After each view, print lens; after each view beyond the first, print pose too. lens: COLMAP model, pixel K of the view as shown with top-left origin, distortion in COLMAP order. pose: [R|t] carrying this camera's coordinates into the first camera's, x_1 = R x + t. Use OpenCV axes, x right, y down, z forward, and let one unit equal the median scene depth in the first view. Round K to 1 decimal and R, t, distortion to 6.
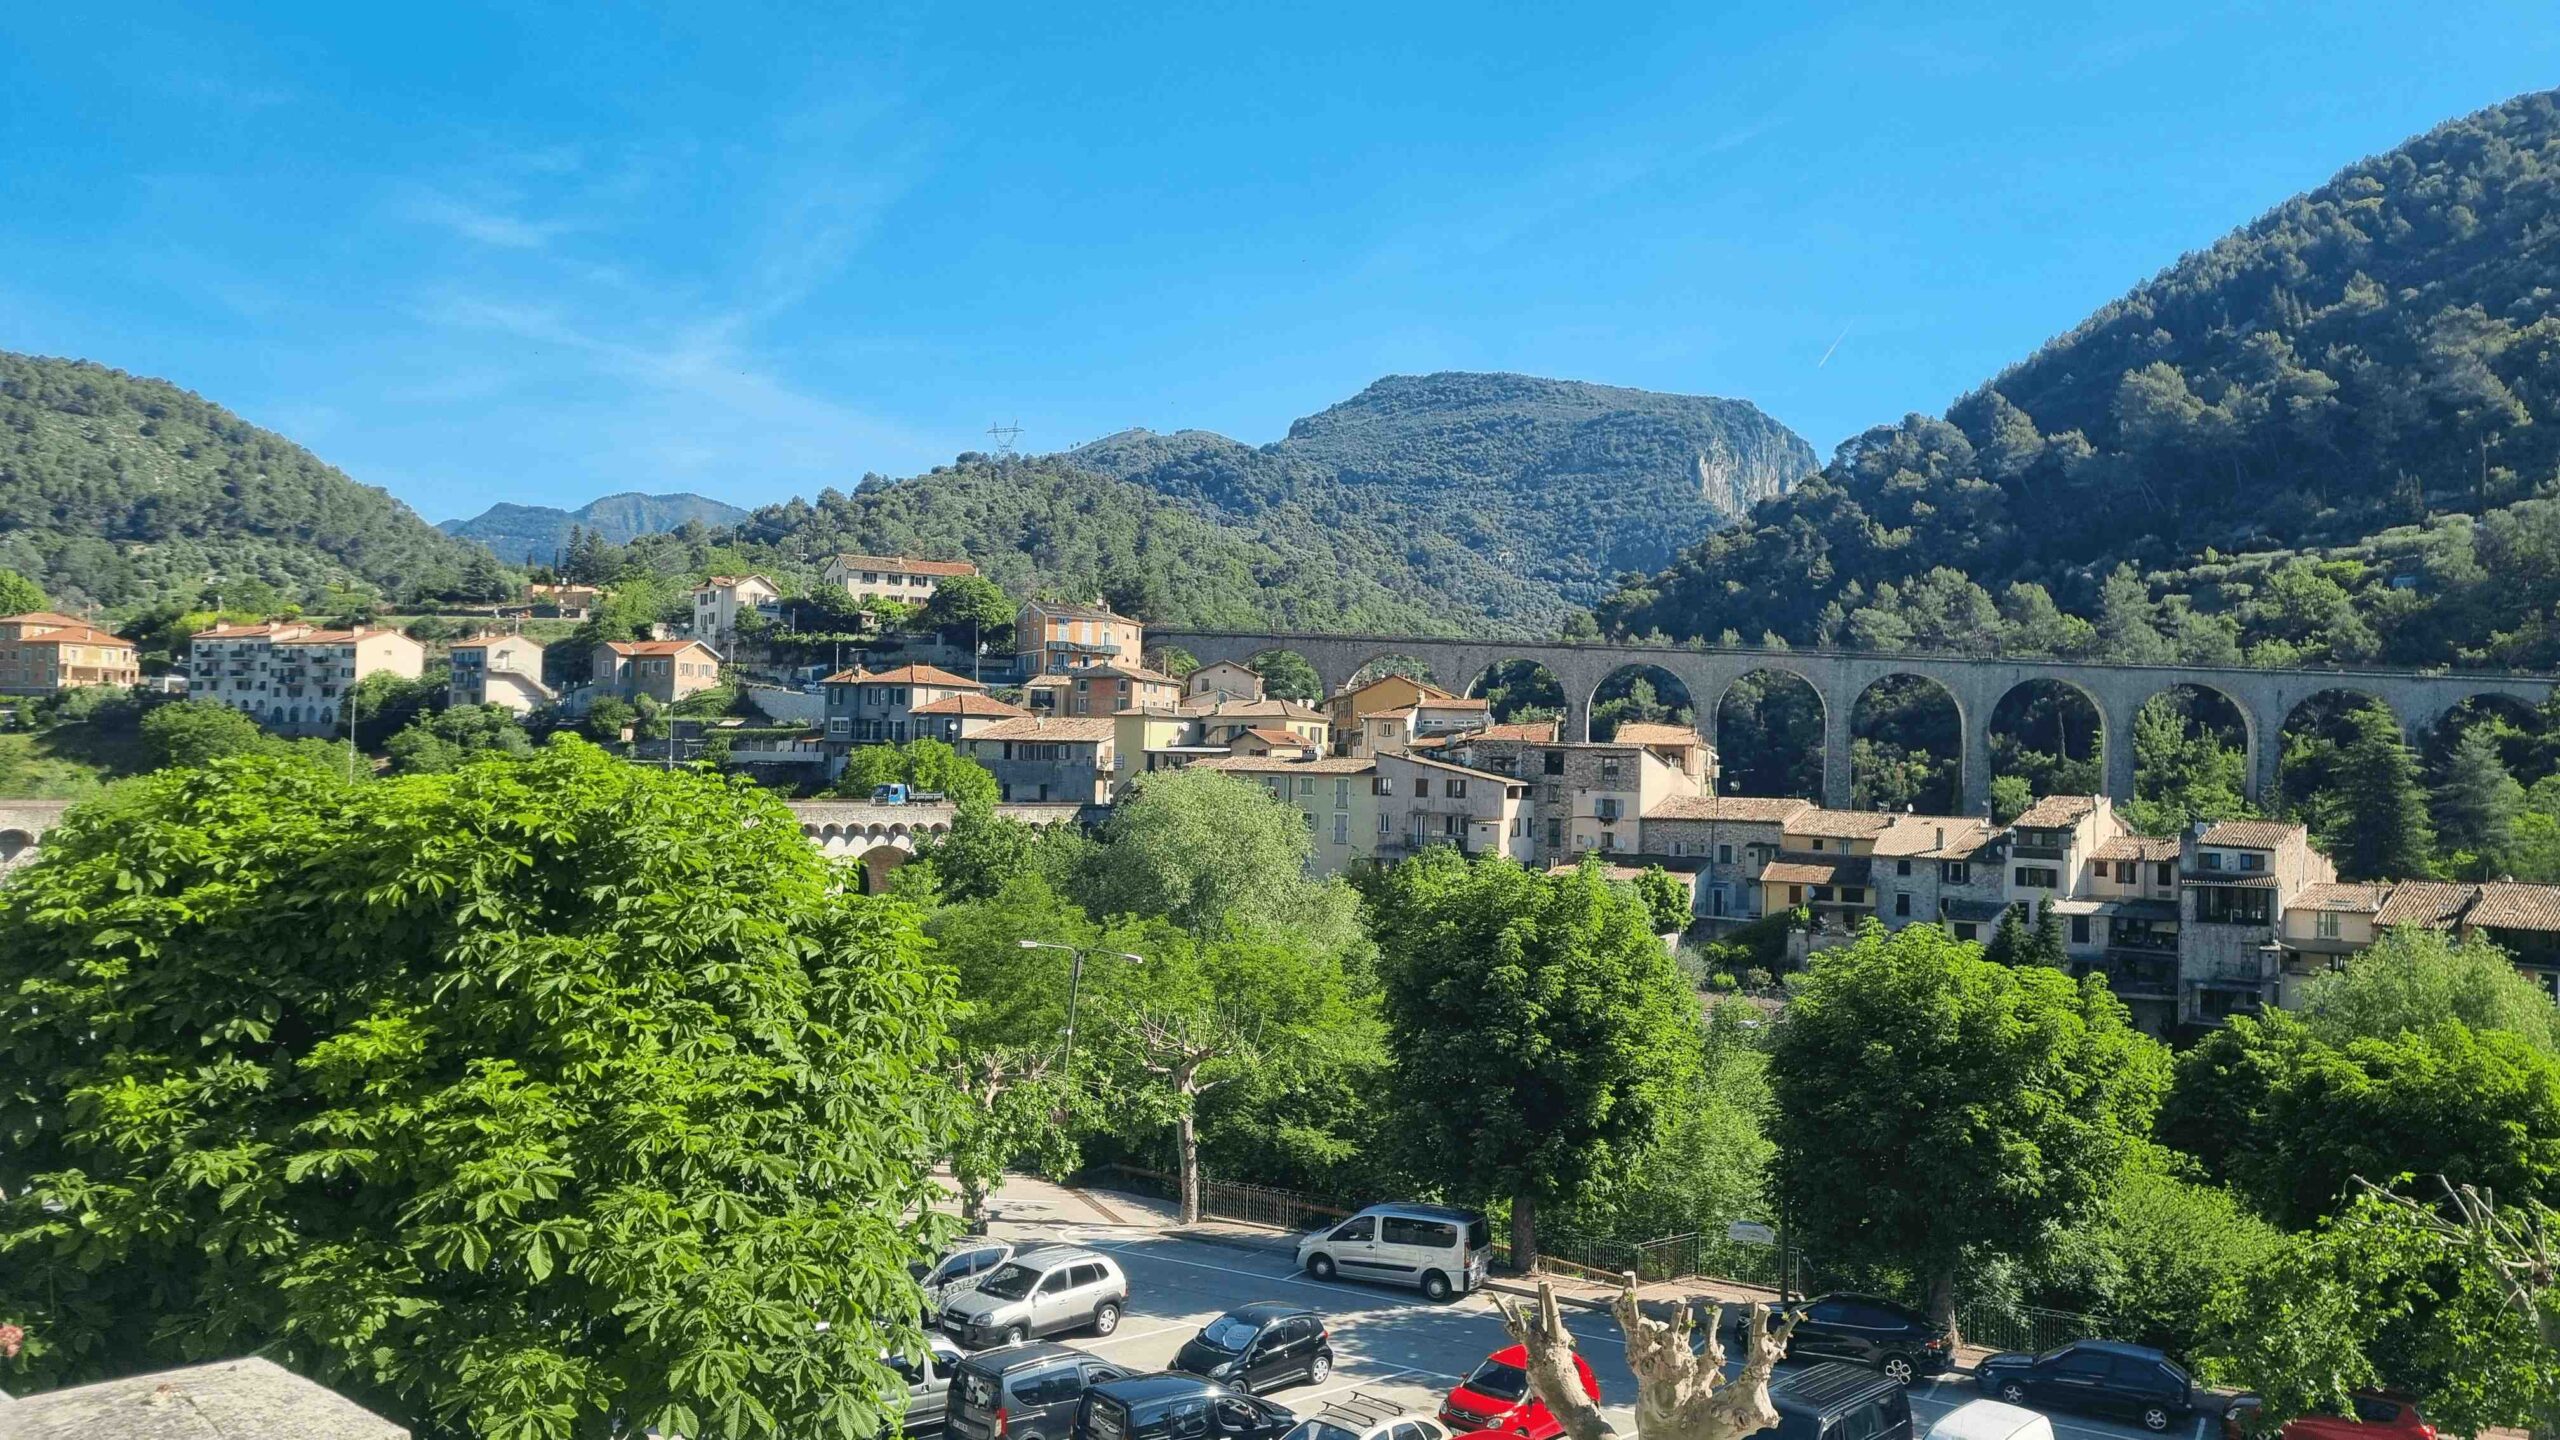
lens RADIAL K [[1965.2, 0, 1280.0], [0, 1965.2, 724.2], [0, 0, 1]] dist [-0.001666, -0.000041]
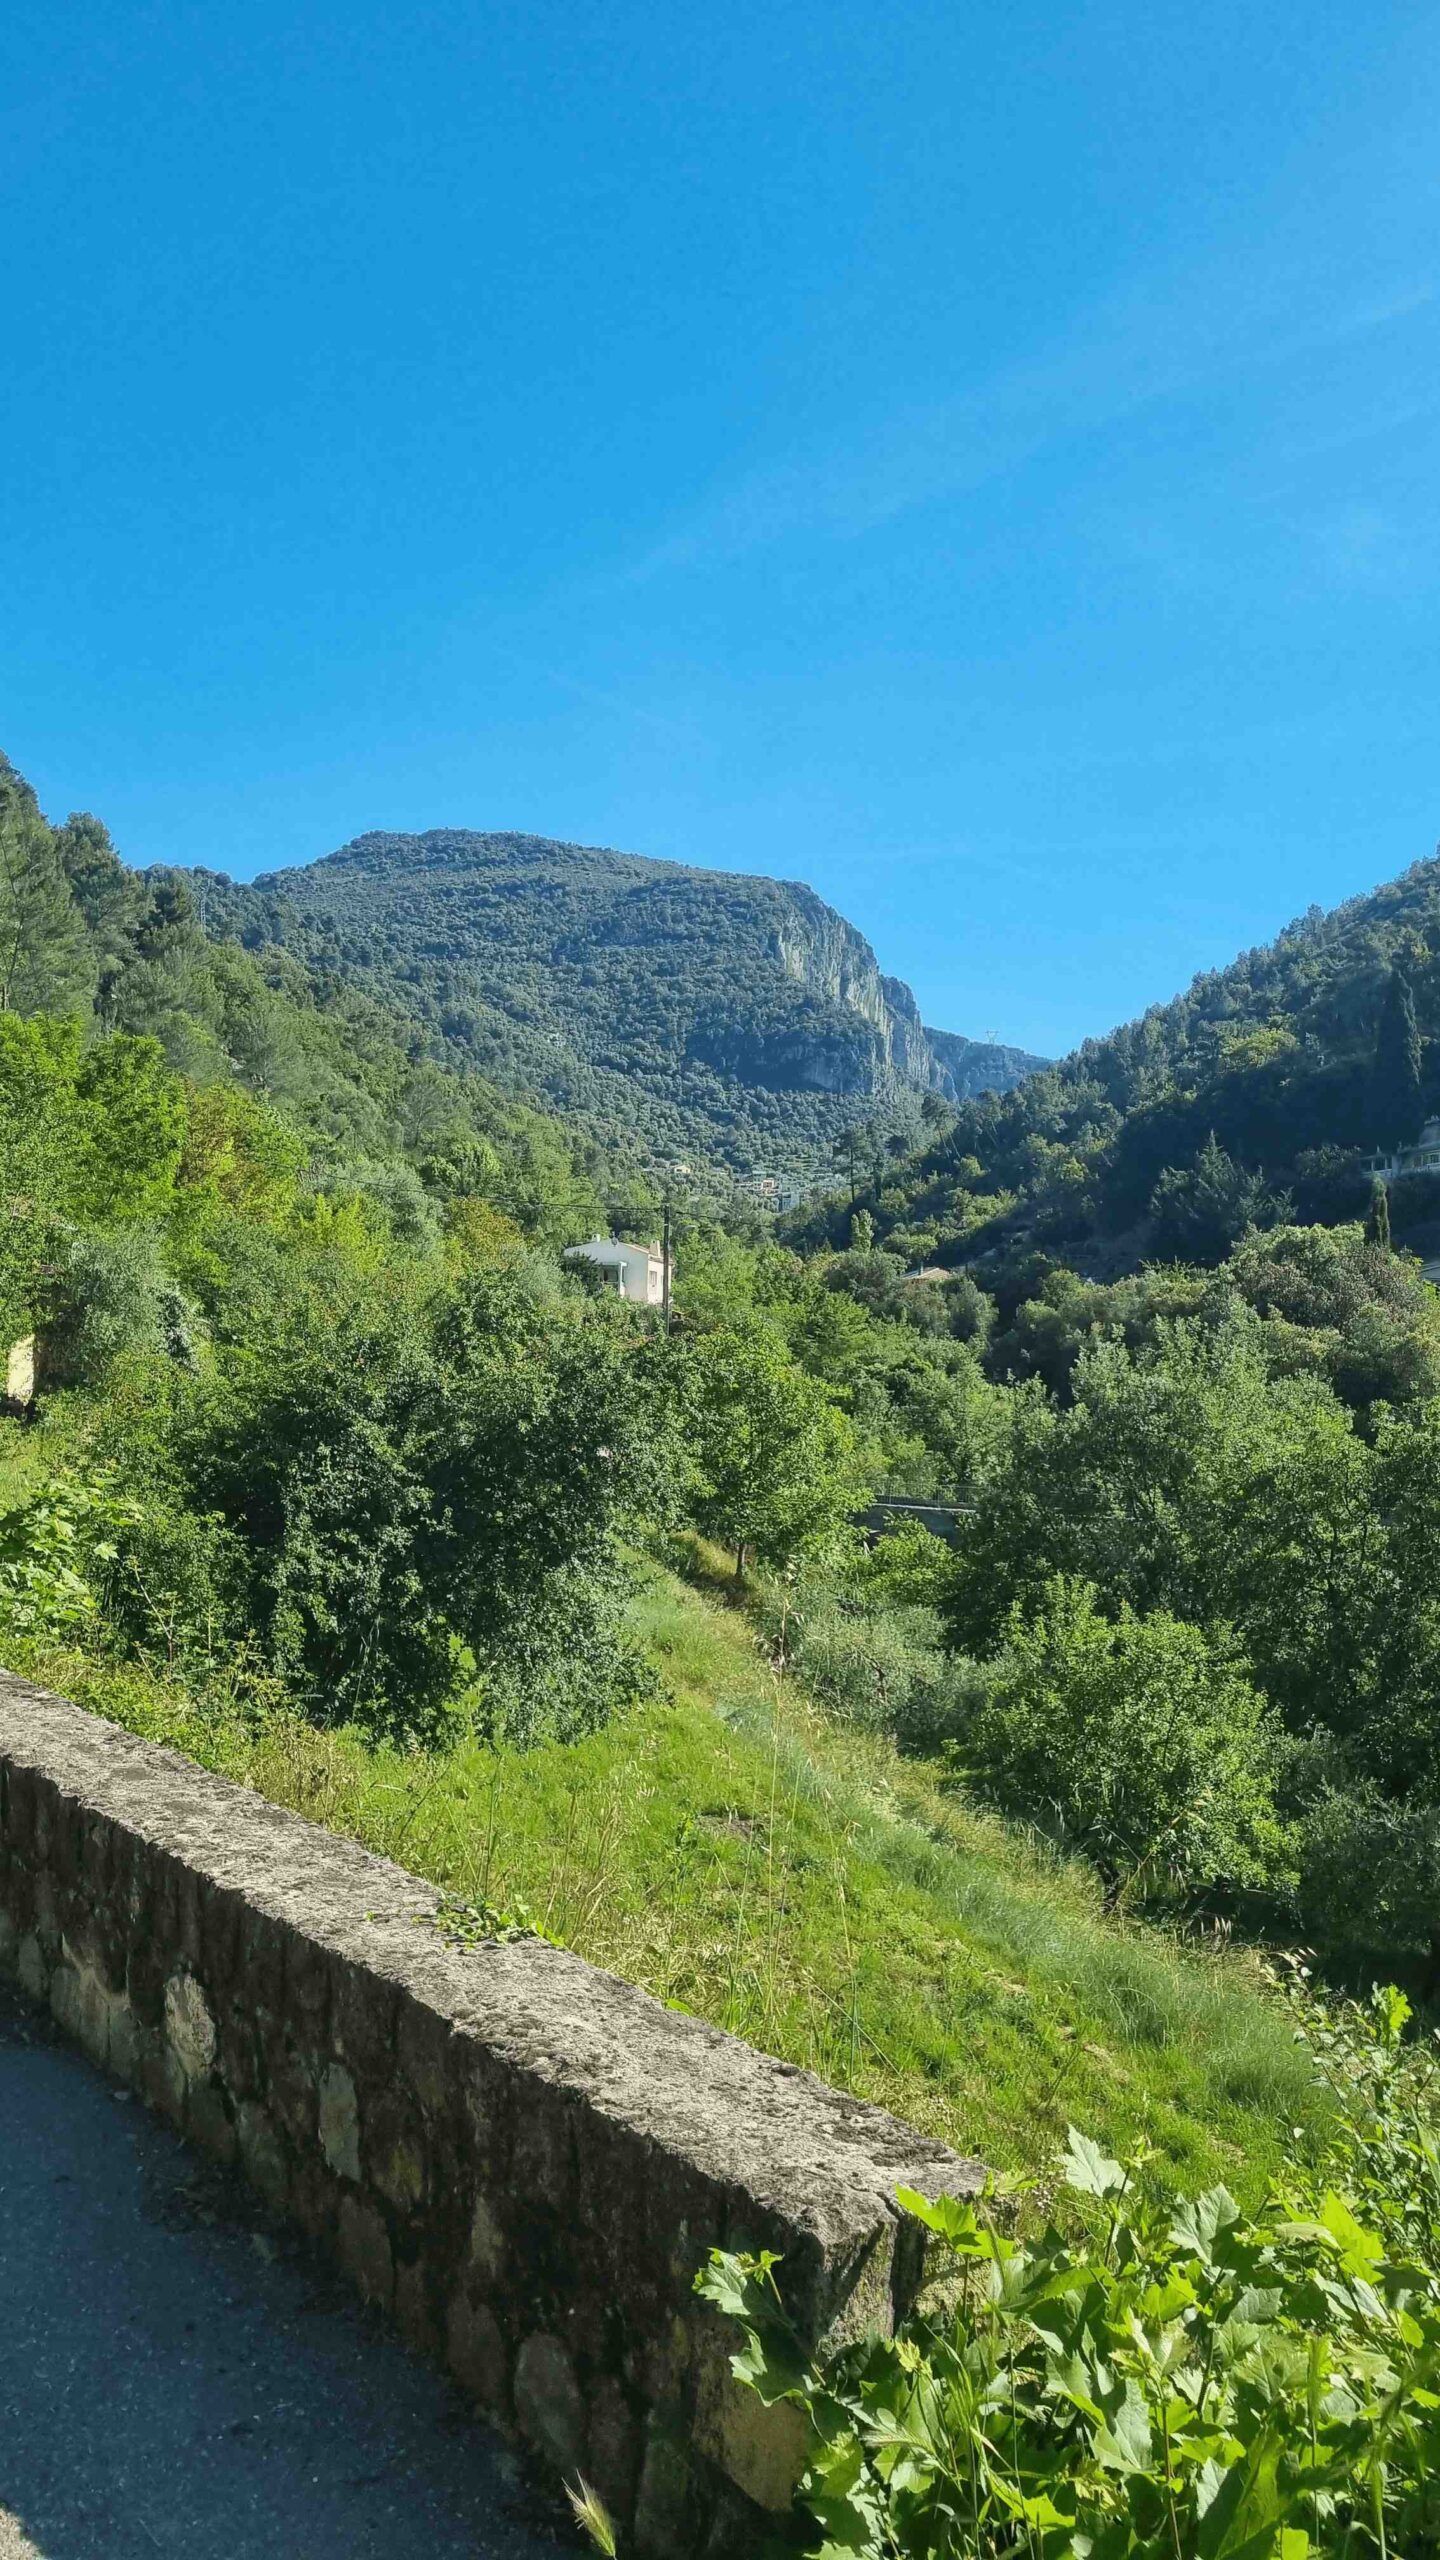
lens RADIAL K [[1965.2, 0, 719.2], [0, 1965.2, 1280.1], [0, 0, 1]] dist [-0.001666, -0.000041]
pose [[0.966408, 0.011570, 0.256752, -0.016965], [-0.014011, 0.999872, 0.007680, 0.002005], [-0.256630, -0.011019, 0.966447, 0.207984]]
